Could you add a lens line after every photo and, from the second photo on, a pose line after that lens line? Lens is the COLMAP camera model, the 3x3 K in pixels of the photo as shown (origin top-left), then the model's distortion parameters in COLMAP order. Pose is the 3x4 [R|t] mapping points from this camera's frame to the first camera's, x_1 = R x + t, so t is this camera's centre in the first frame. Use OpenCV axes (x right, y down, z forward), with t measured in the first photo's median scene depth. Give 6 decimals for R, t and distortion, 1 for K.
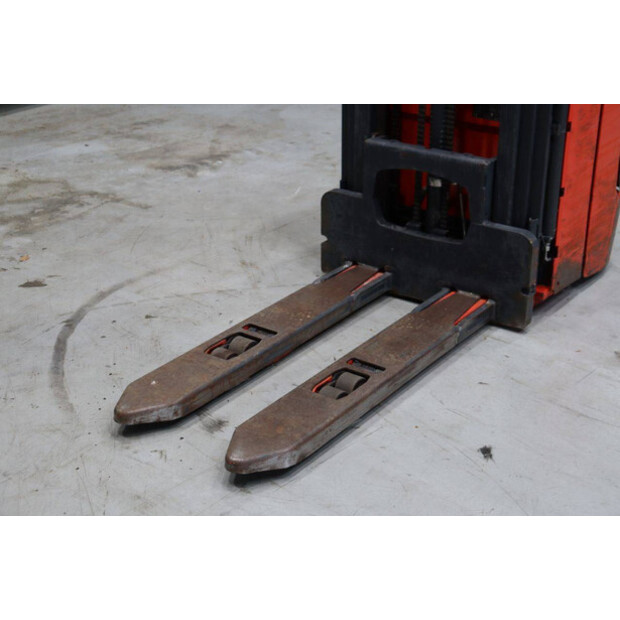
lens RADIAL K [[1038.0, 0, 316.1], [0, 1038.0, 304.2], [0, 0, 1]] dist [0.165265, 0.000000]
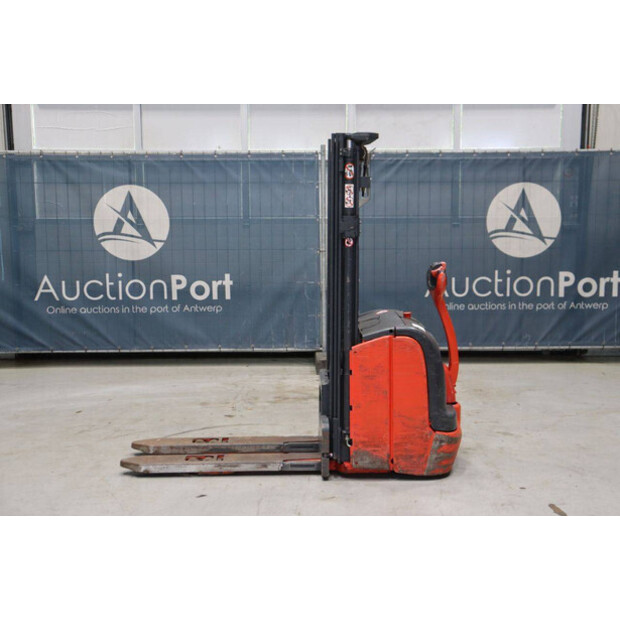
lens RADIAL K [[947.7, 0, 320.2], [0, 947.7, 309.7], [0, 0, 1]] dist [0.122713, 0.000000]
pose [[0.616595, 0.107957, -0.779843, 1.426863], [-0.331141, 0.934233, -0.132492, -0.028040], [0.714252, 0.339933, 0.611793, -0.114376]]
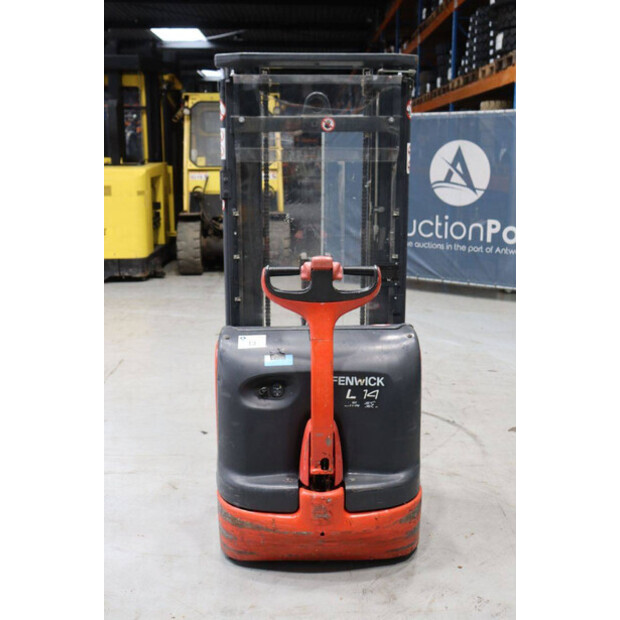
lens RADIAL K [[727.8, 0, 296.4], [0, 727.8, 311.8], [0, 0, 1]] dist [0.003096, 0.000000]
pose [[-0.798163, 0.146358, -0.584393, 0.711422], [-0.236502, 0.816045, 0.527388, -0.761596], [0.554078, 0.559151, -0.616723, 1.548873]]
